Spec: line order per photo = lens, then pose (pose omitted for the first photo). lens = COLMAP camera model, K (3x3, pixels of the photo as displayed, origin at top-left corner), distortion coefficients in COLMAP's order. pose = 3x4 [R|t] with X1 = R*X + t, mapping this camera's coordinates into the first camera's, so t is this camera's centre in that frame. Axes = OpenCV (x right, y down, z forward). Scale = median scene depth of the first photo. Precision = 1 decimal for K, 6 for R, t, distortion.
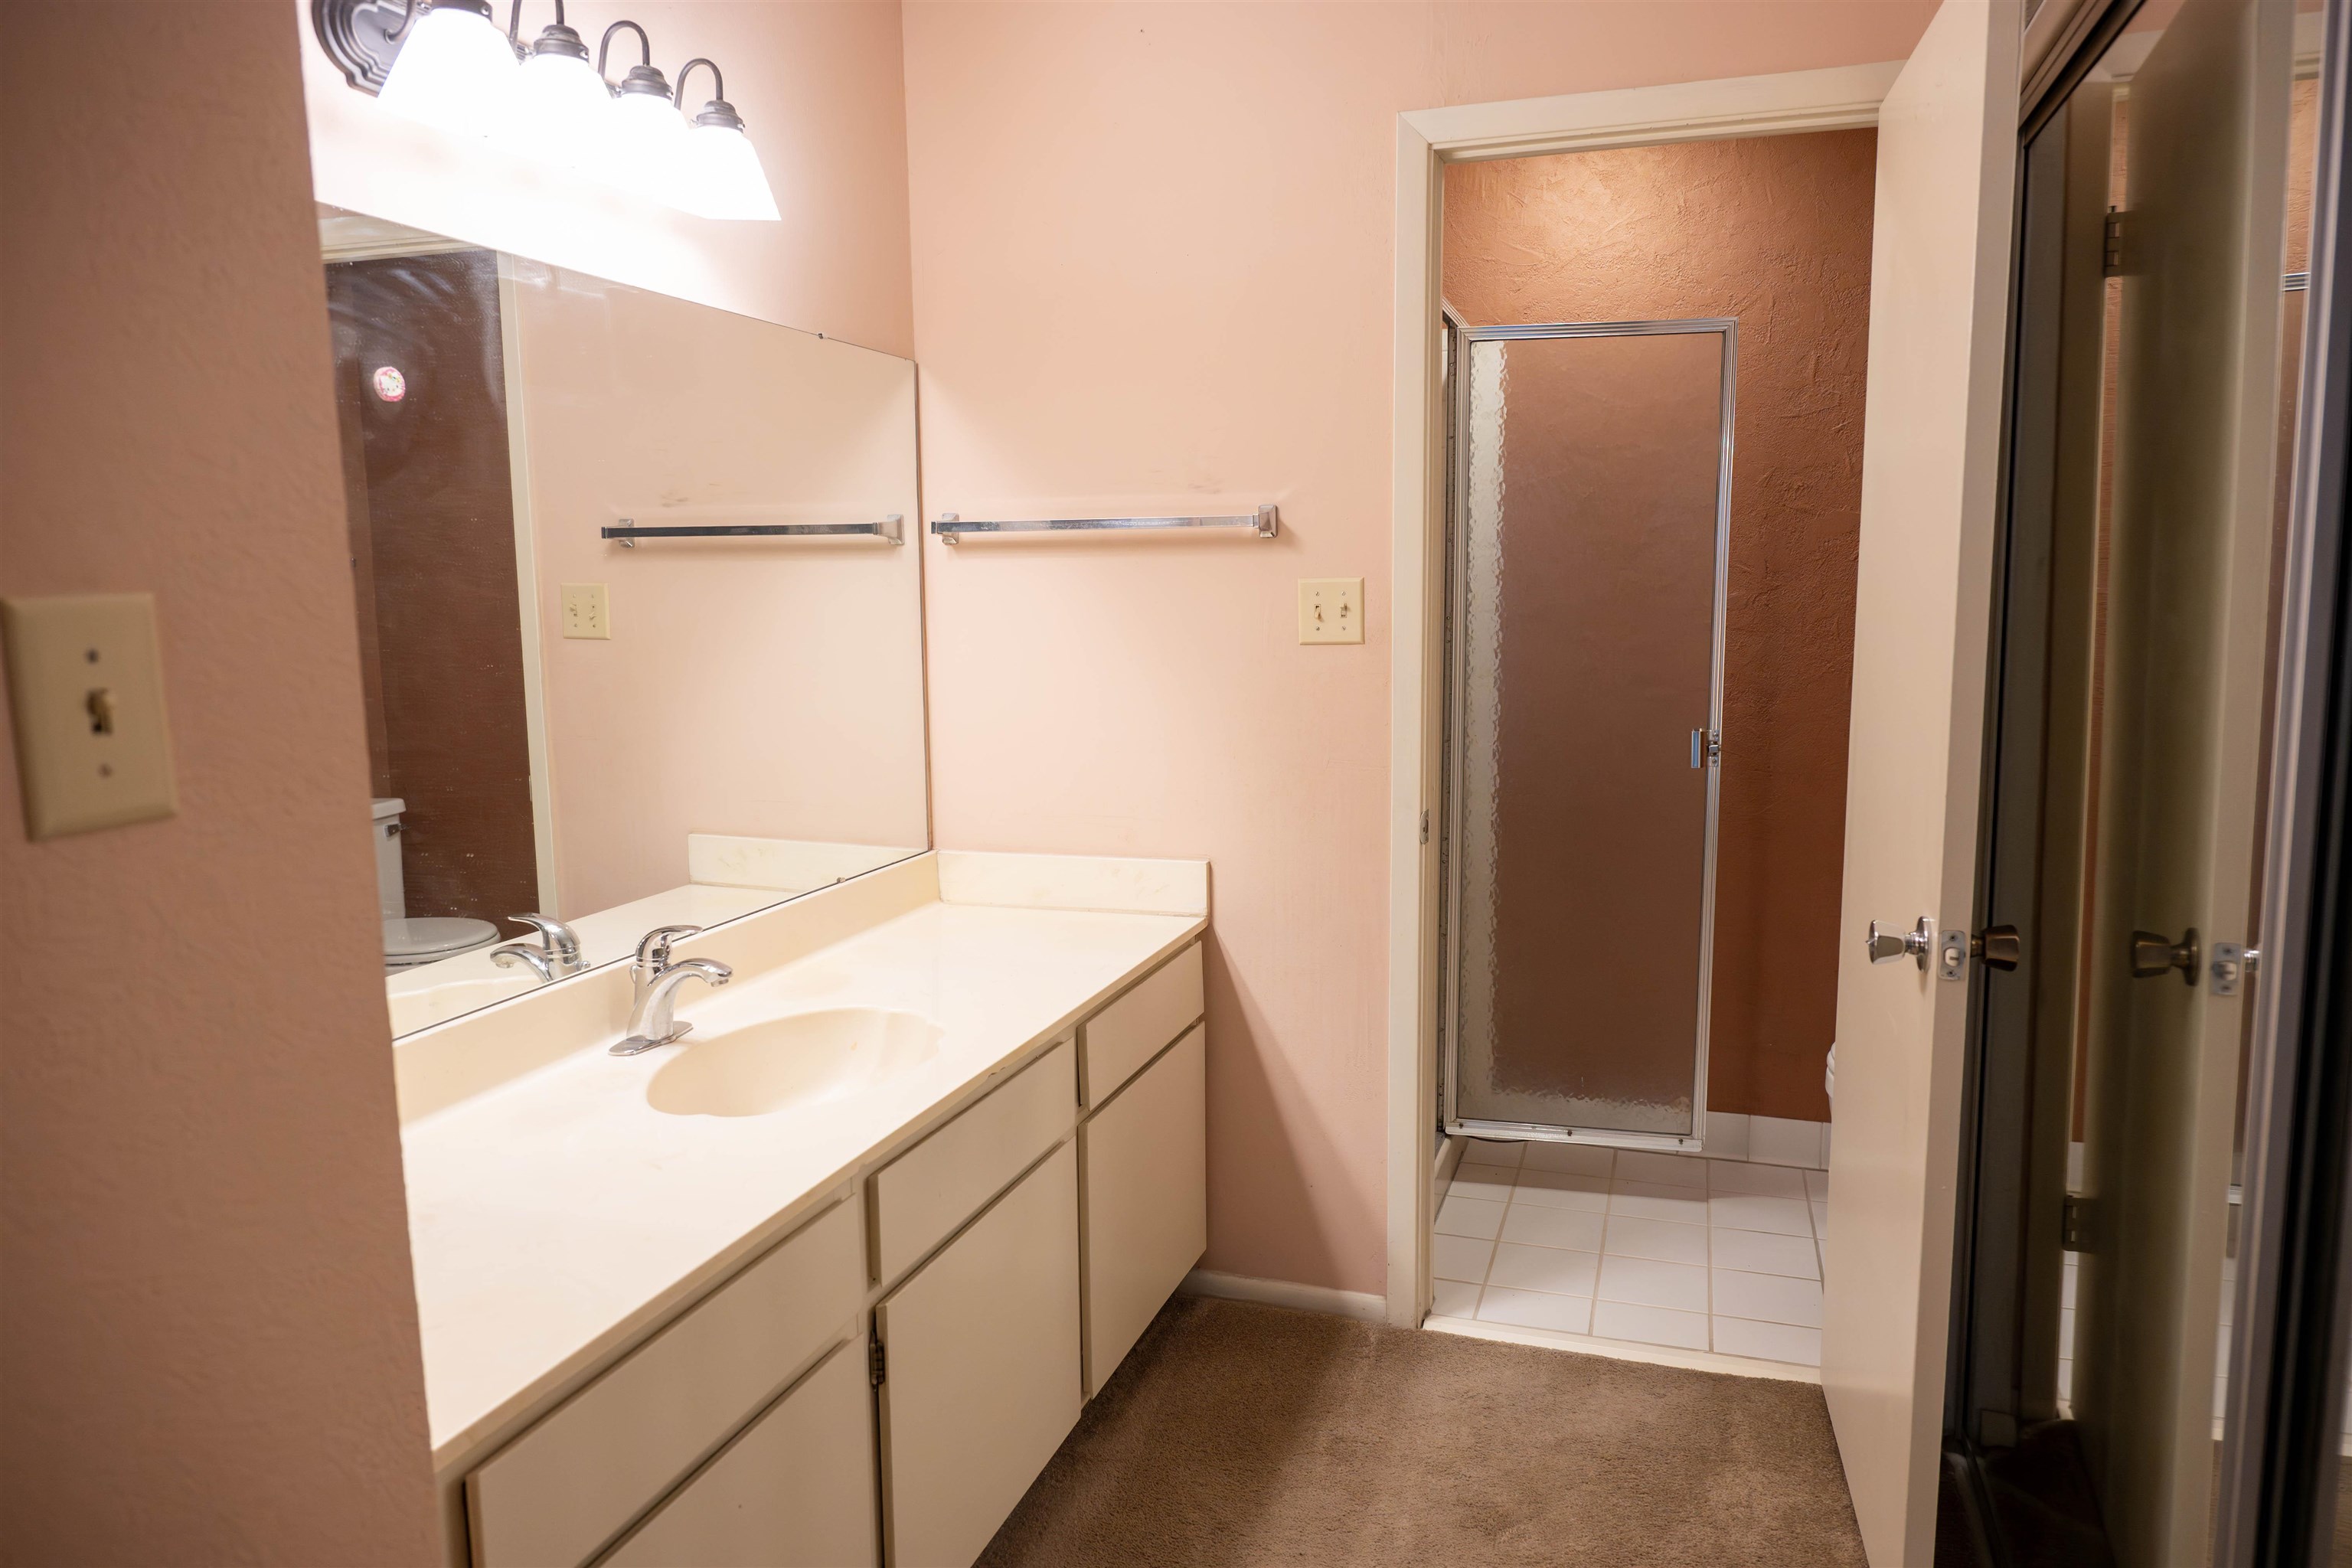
lens RADIAL K [[1587.0, 0, 1171.6], [0, 1587.0, 785.3], [0, 0, 1]] dist [-0.001338, -0.000847]
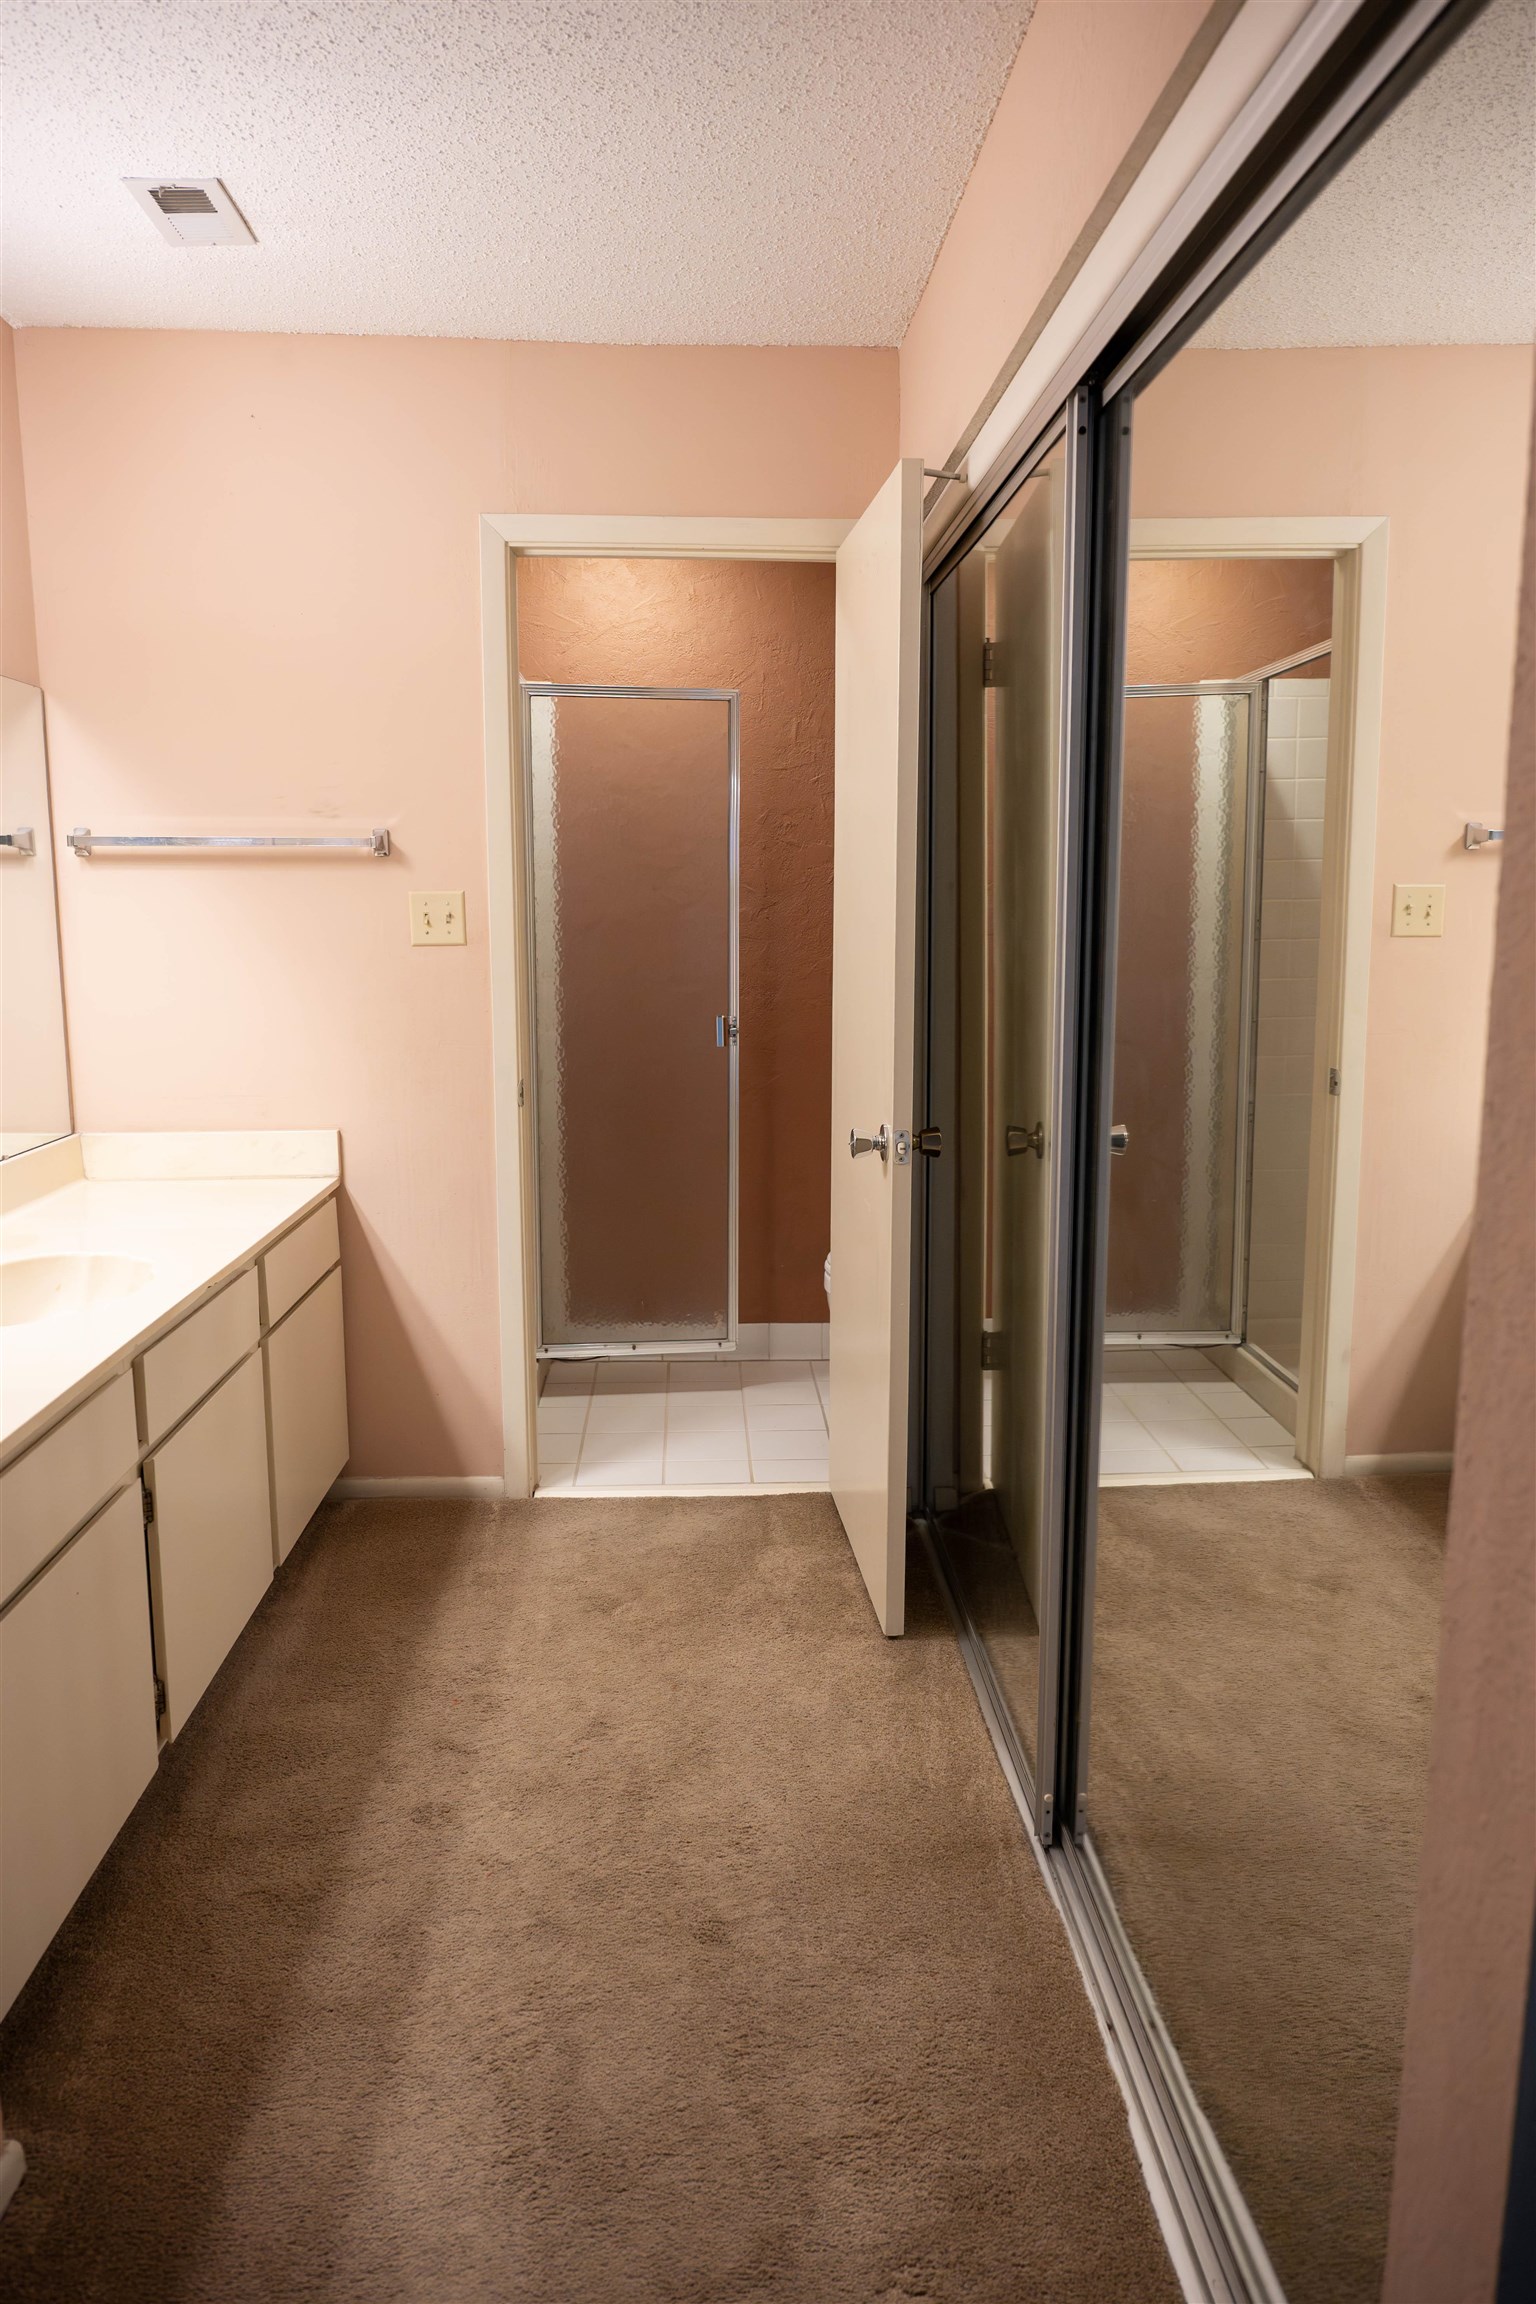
lens RADIAL K [[1554.6, 0, 789.3], [0, 1554.6, 1159.3], [0, 0, 1]] dist [-0.001338, -0.000847]
pose [[0.928946, -0.049720, 0.366862, -0.095919], [0.036459, 0.998410, 0.042992, 0.033696], [-0.368416, -0.026562, 0.929282, -0.214408]]
